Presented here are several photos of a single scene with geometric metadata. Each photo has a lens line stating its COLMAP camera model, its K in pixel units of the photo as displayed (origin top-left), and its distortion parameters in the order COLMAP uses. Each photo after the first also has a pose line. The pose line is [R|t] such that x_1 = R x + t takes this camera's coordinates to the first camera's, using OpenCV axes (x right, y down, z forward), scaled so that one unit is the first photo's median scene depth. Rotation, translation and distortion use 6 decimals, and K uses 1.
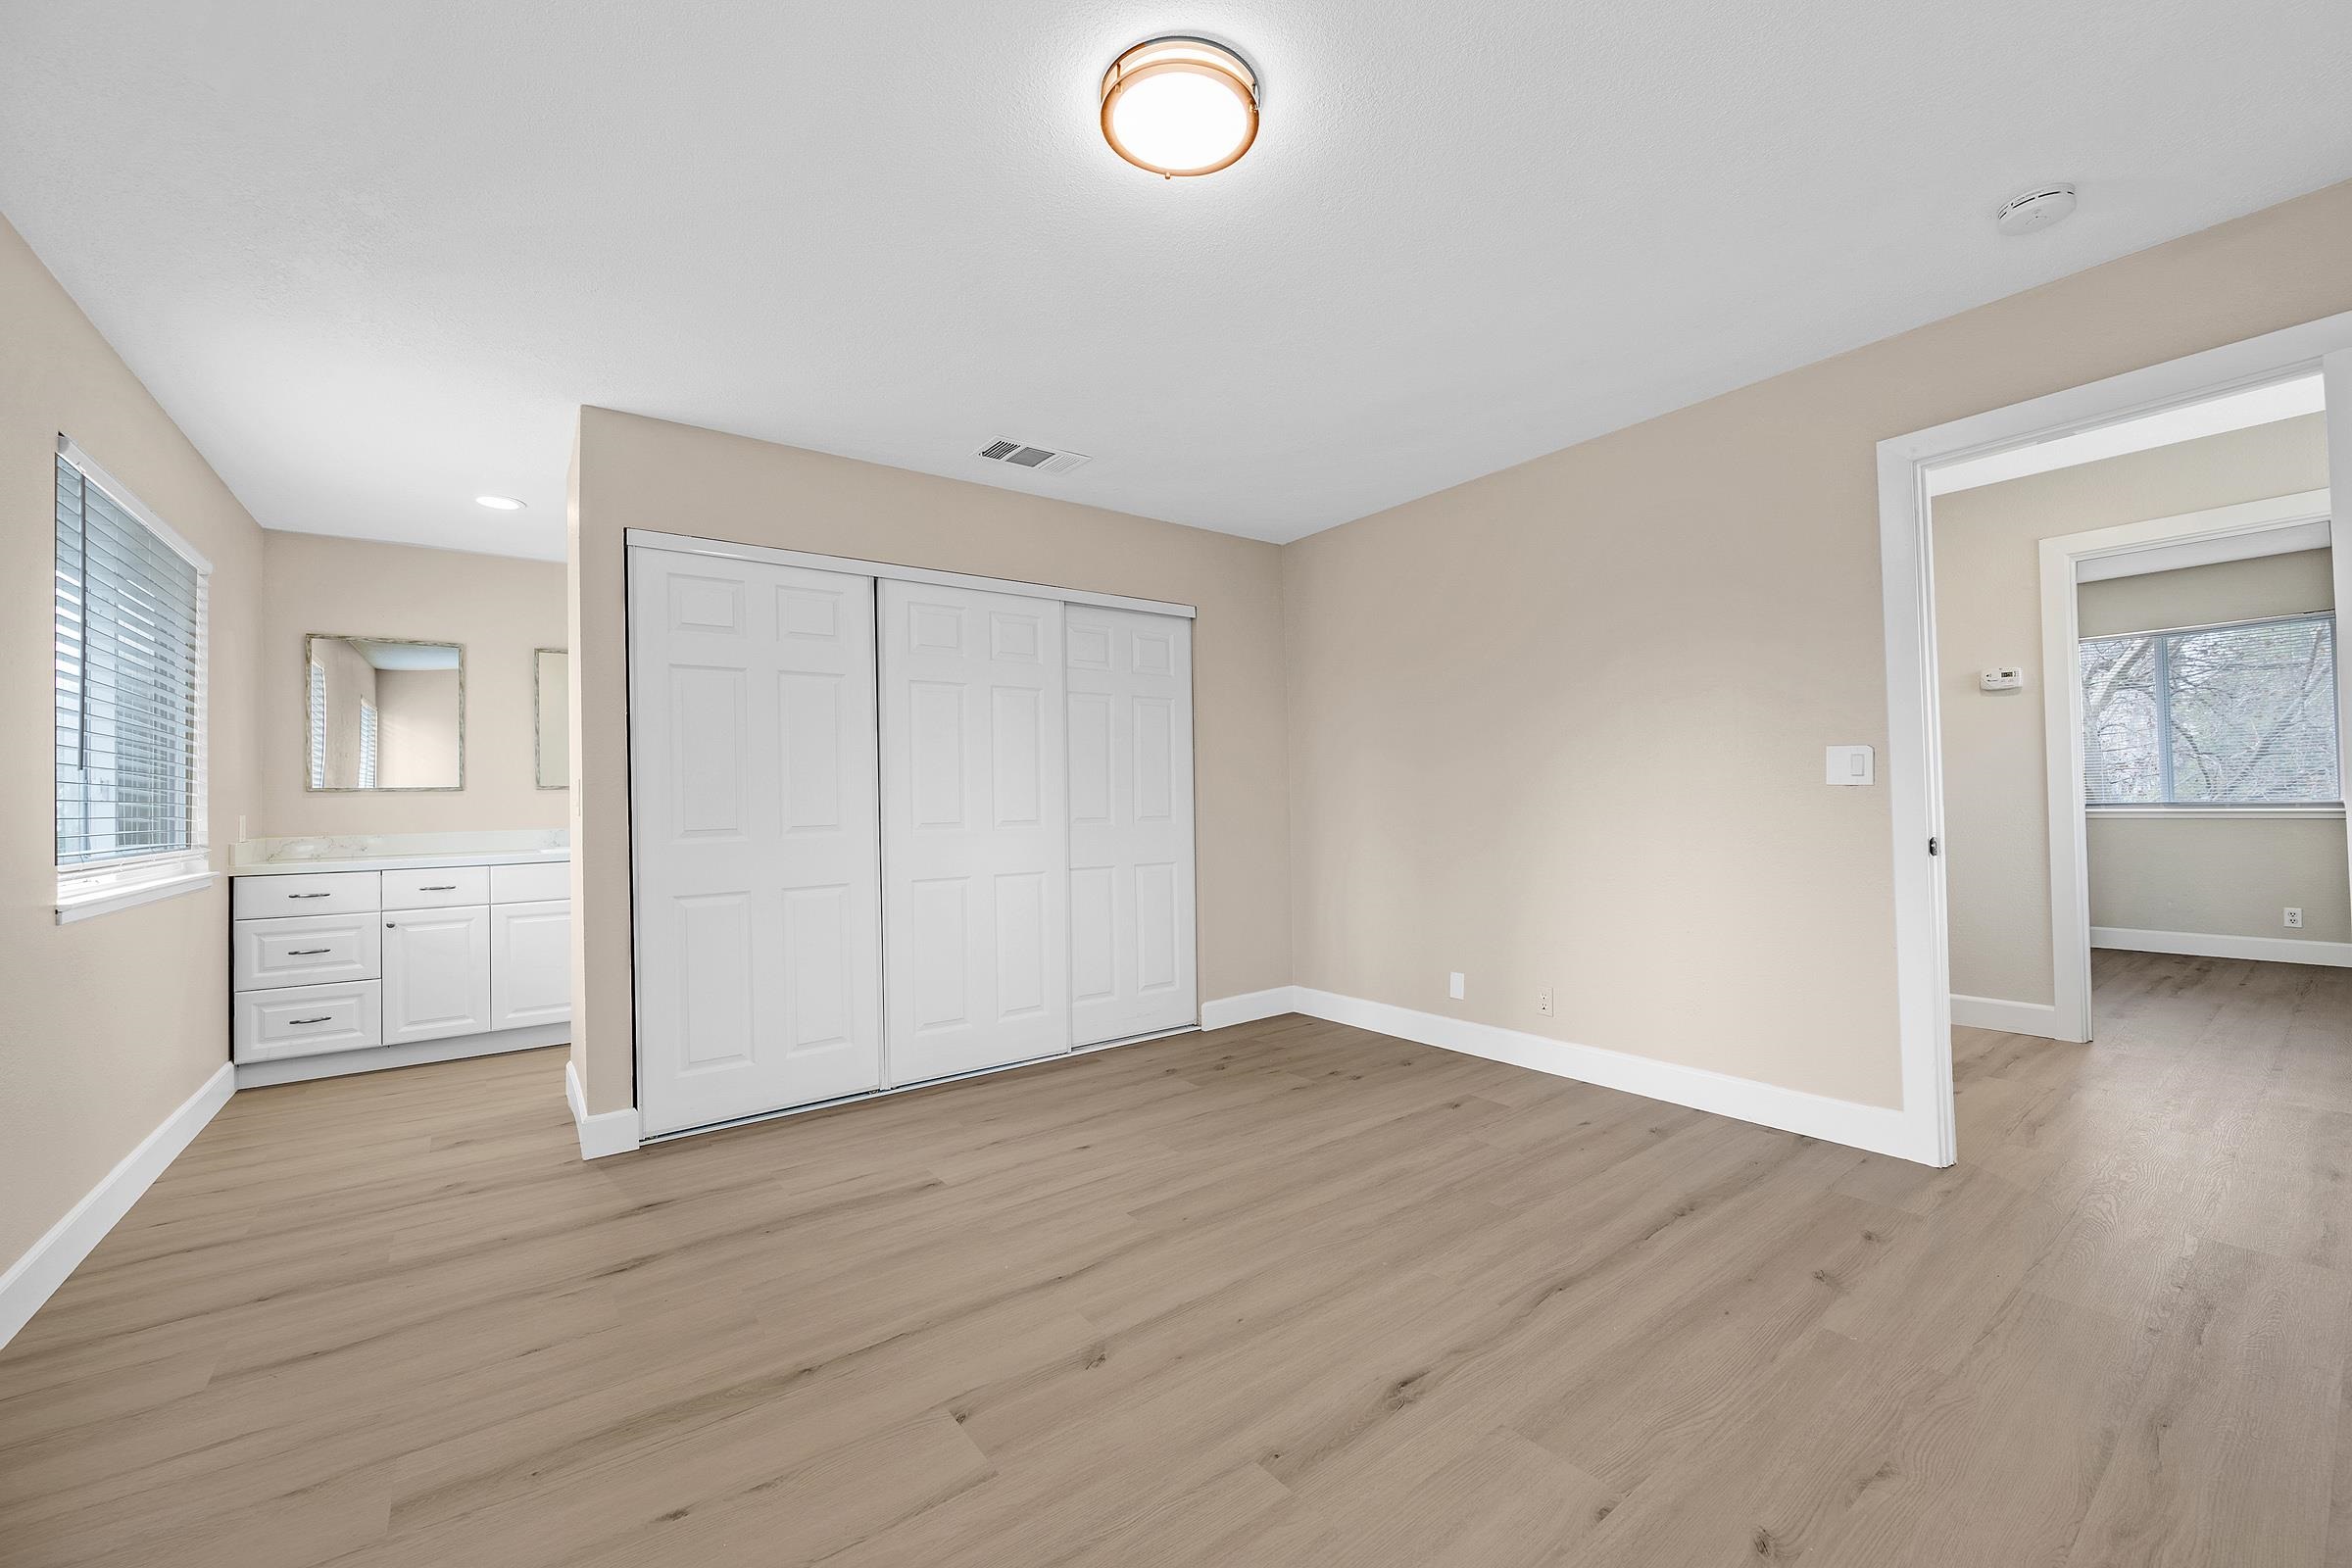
lens RADIAL K [[928.3, 0, 1171.7], [0, 928.3, 776.1], [0, 0, 1]] dist [-0.005554, 0.000918]
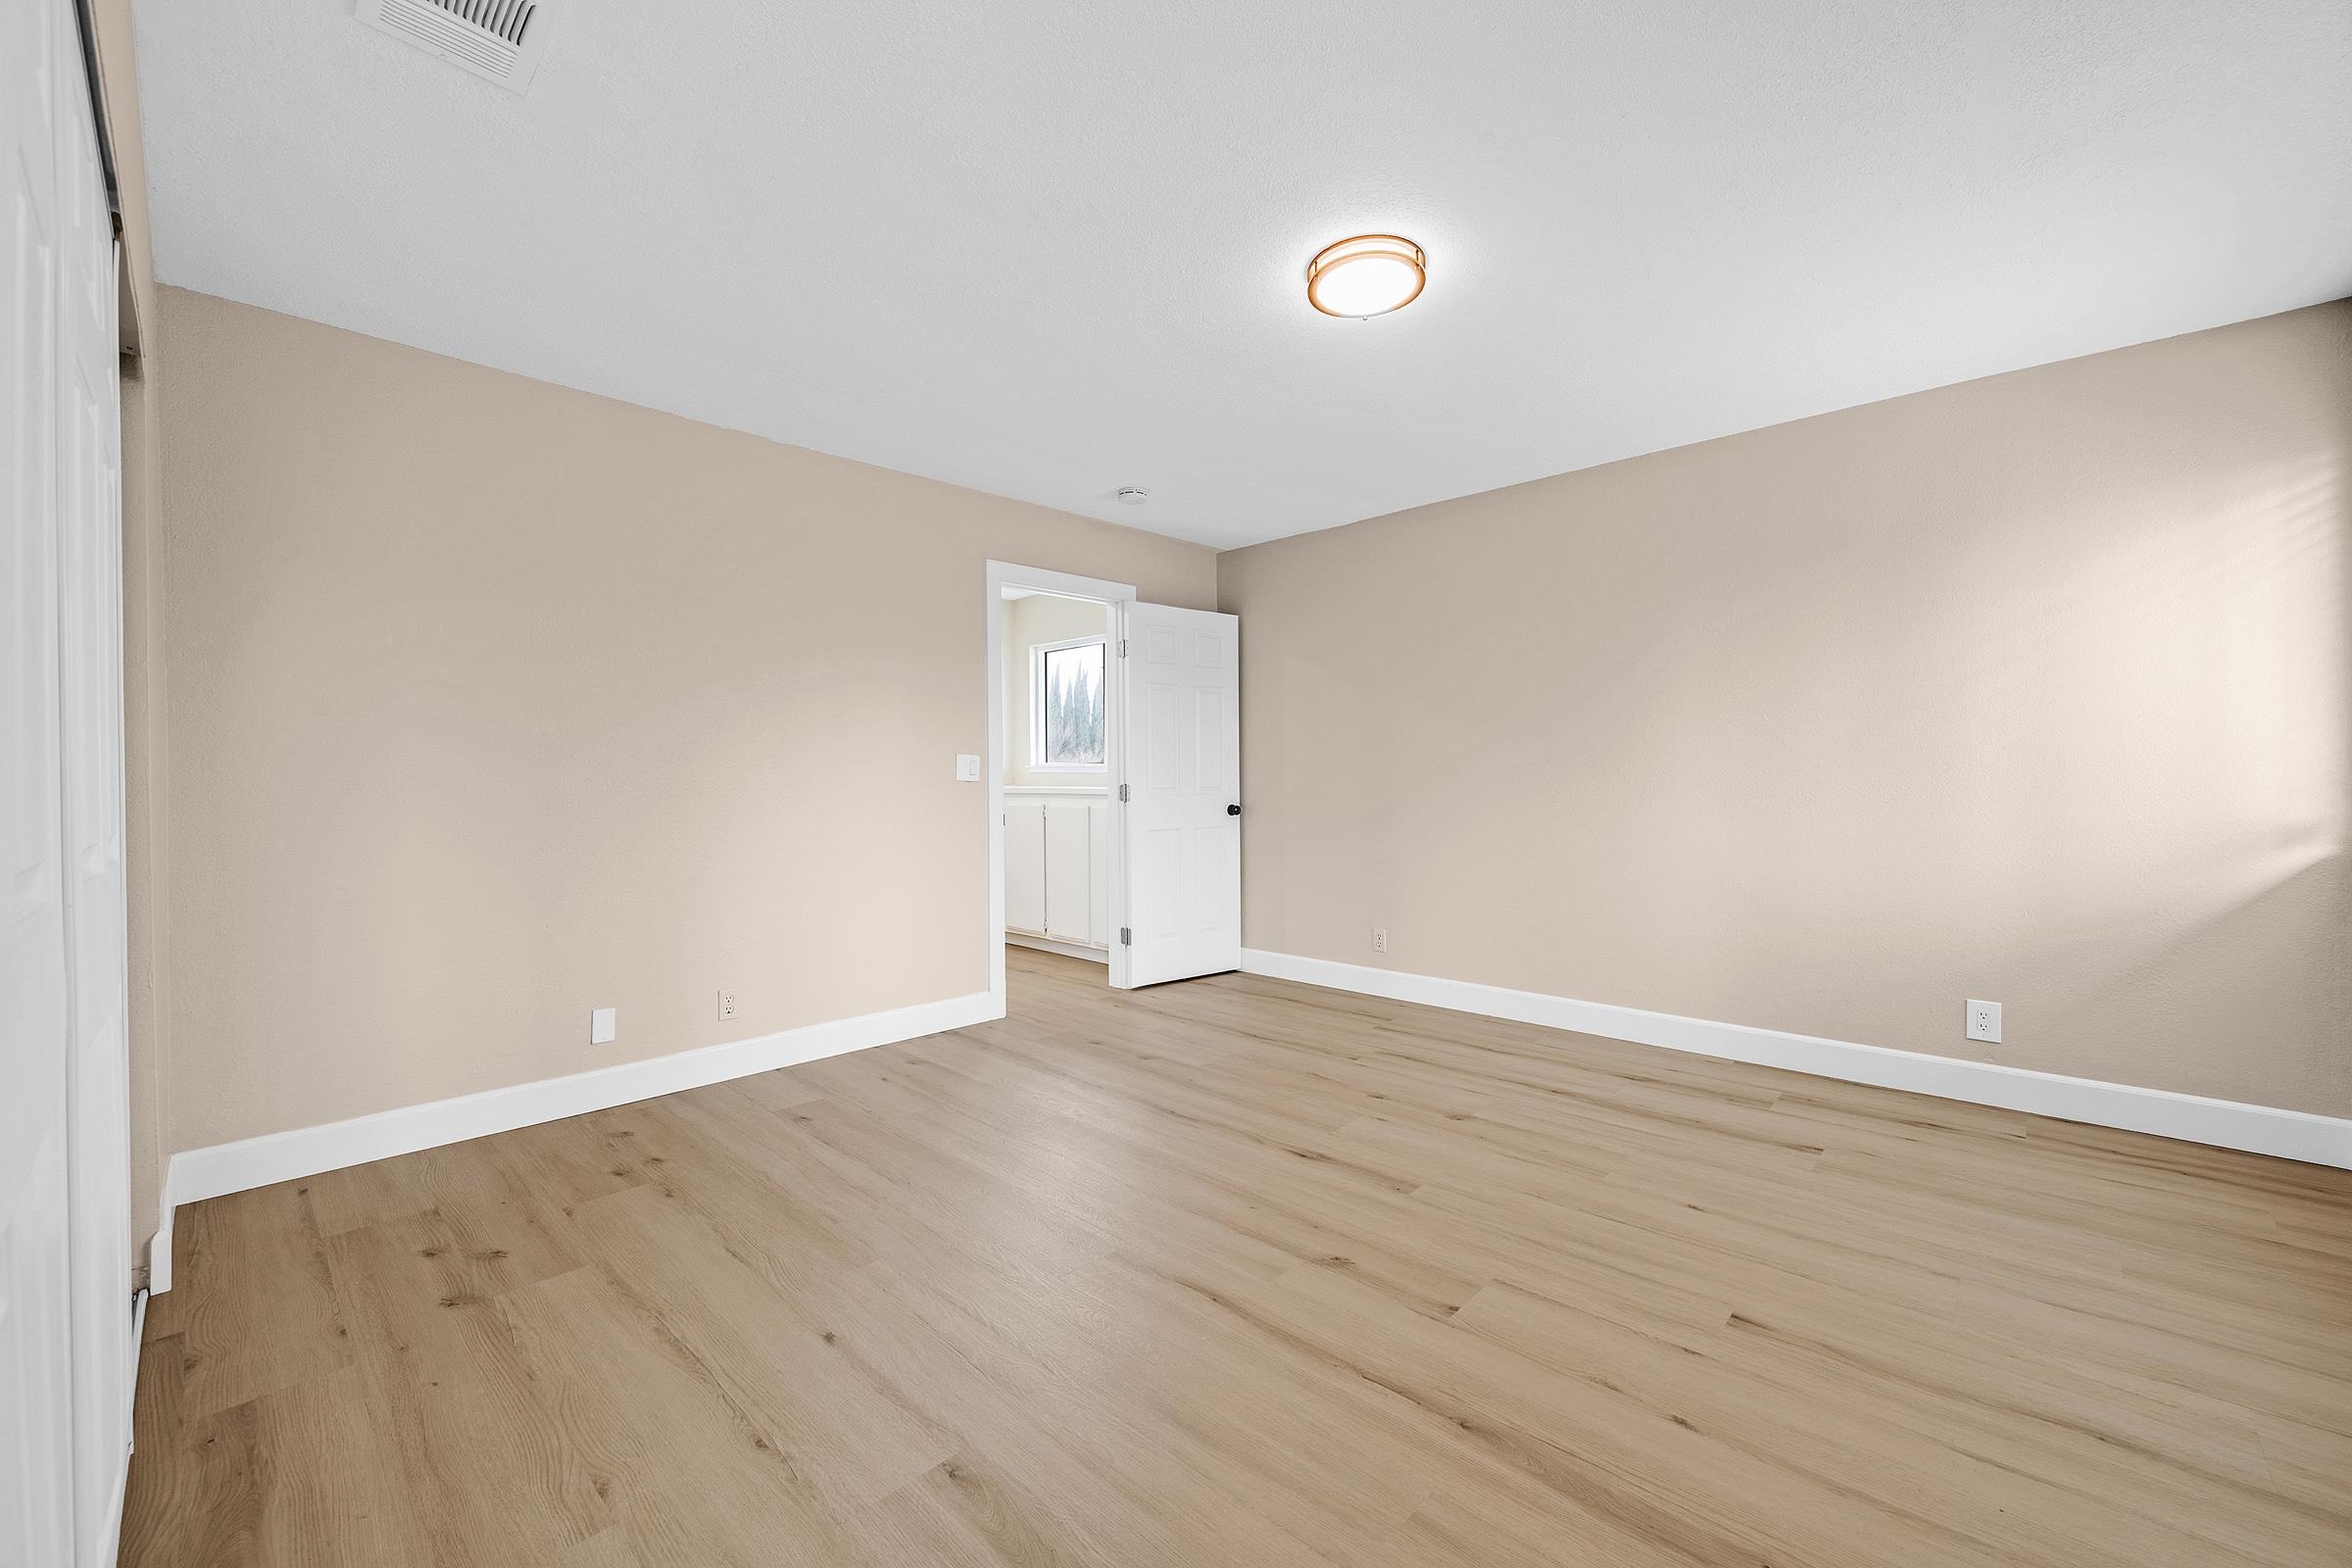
lens RADIAL K [[928.3, 0, 1180.2], [0, 928.3, 789.5], [0, 0, 1]] dist [-0.005554, 0.000918]
pose [[-0.170478, 0.012016, 0.985288, -0.997606], [-0.015413, 0.999771, -0.014859, 0.050939], [-0.985241, -0.017719, -0.170253, 1.169522]]
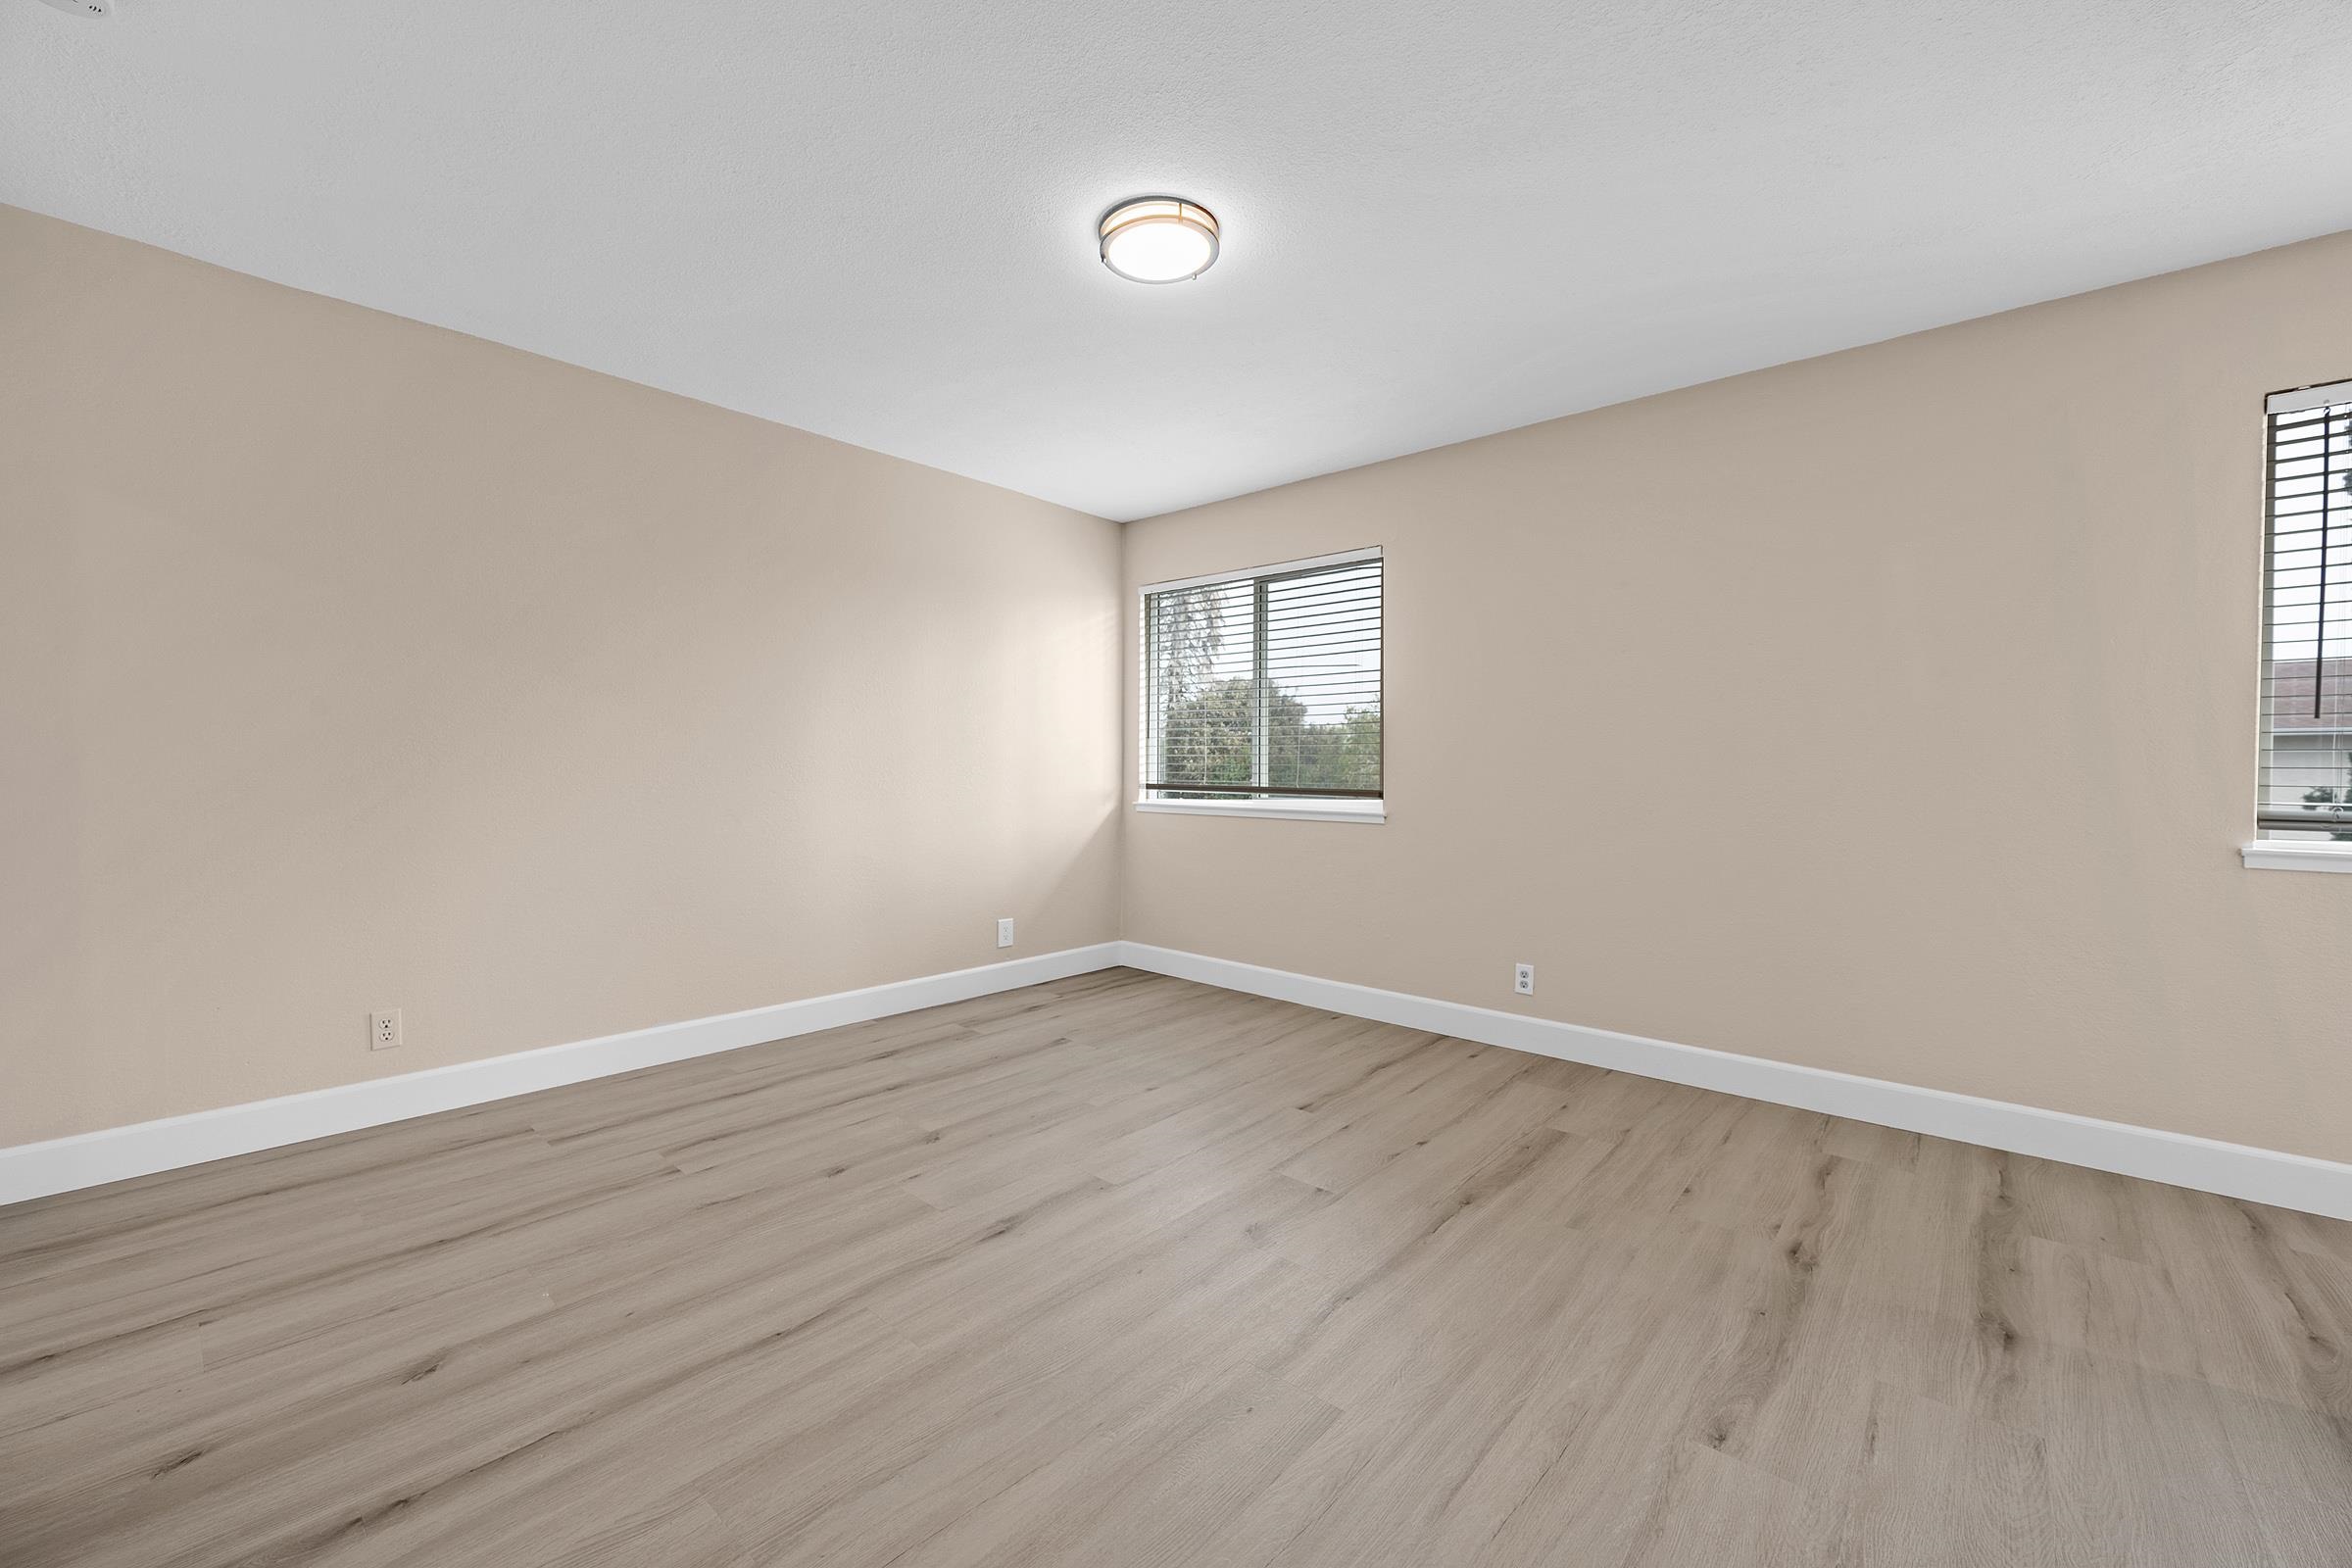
lens RADIAL K [[928.3, 0, 1173.4], [0, 928.3, 785.9], [0, 0, 1]] dist [-0.005554, 0.000918]
pose [[-0.979873, 0.017616, -0.198842, 0.206768], [0.017950, 0.999839, 0.000121, 0.045065], [0.198812, -0.003450, -0.980032, 1.795837]]
